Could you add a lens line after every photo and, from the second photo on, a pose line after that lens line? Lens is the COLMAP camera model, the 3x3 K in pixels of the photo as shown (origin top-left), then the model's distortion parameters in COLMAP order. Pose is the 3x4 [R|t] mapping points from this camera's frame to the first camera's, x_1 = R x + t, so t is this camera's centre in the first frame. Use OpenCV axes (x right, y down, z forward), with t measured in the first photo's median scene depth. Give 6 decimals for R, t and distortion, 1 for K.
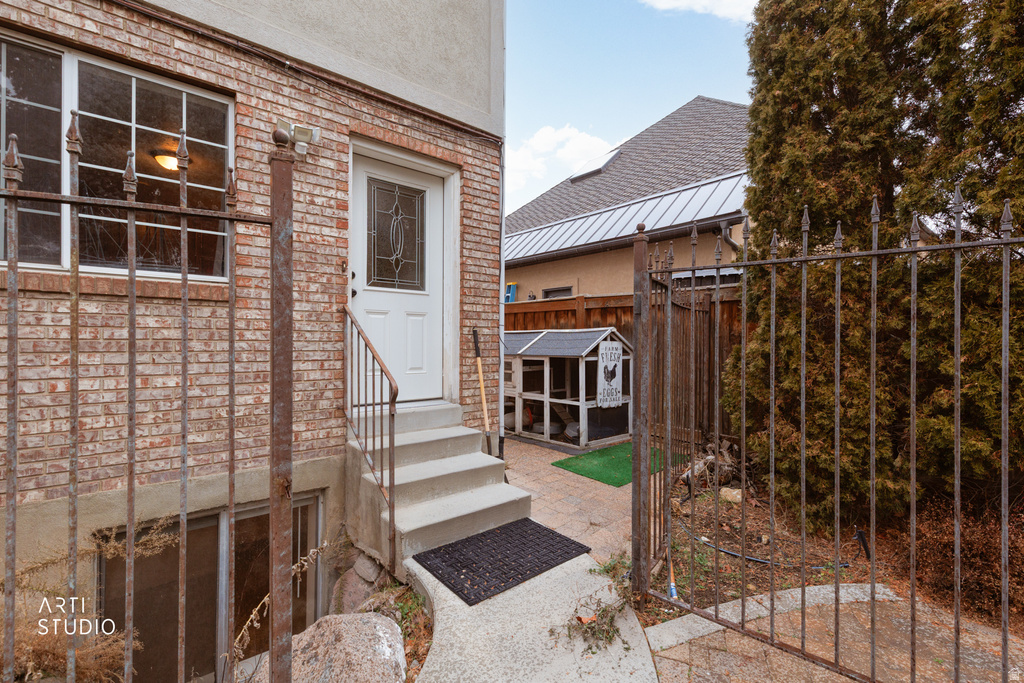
lens RADIAL K [[468.5, 0, 513.1], [0, 468.5, 338.0], [0, 0, 1]] dist [-0.003878, 0.000002]
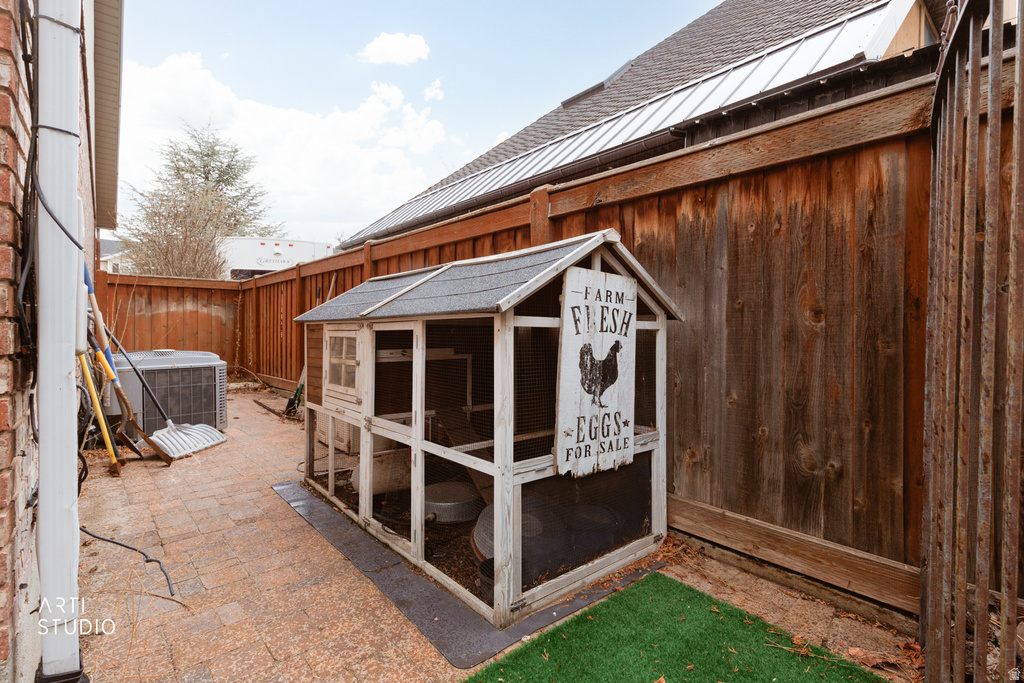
lens RADIAL K [[468.5, 0, 508.2], [0, 468.5, 341.1], [0, 0, 1]] dist [-0.003878, 0.000002]
pose [[0.999682, 0.005155, -0.024681, 0.149526], [-0.004545, 0.999685, 0.024700, 0.047351], [0.024800, -0.024580, 0.999390, 0.663041]]
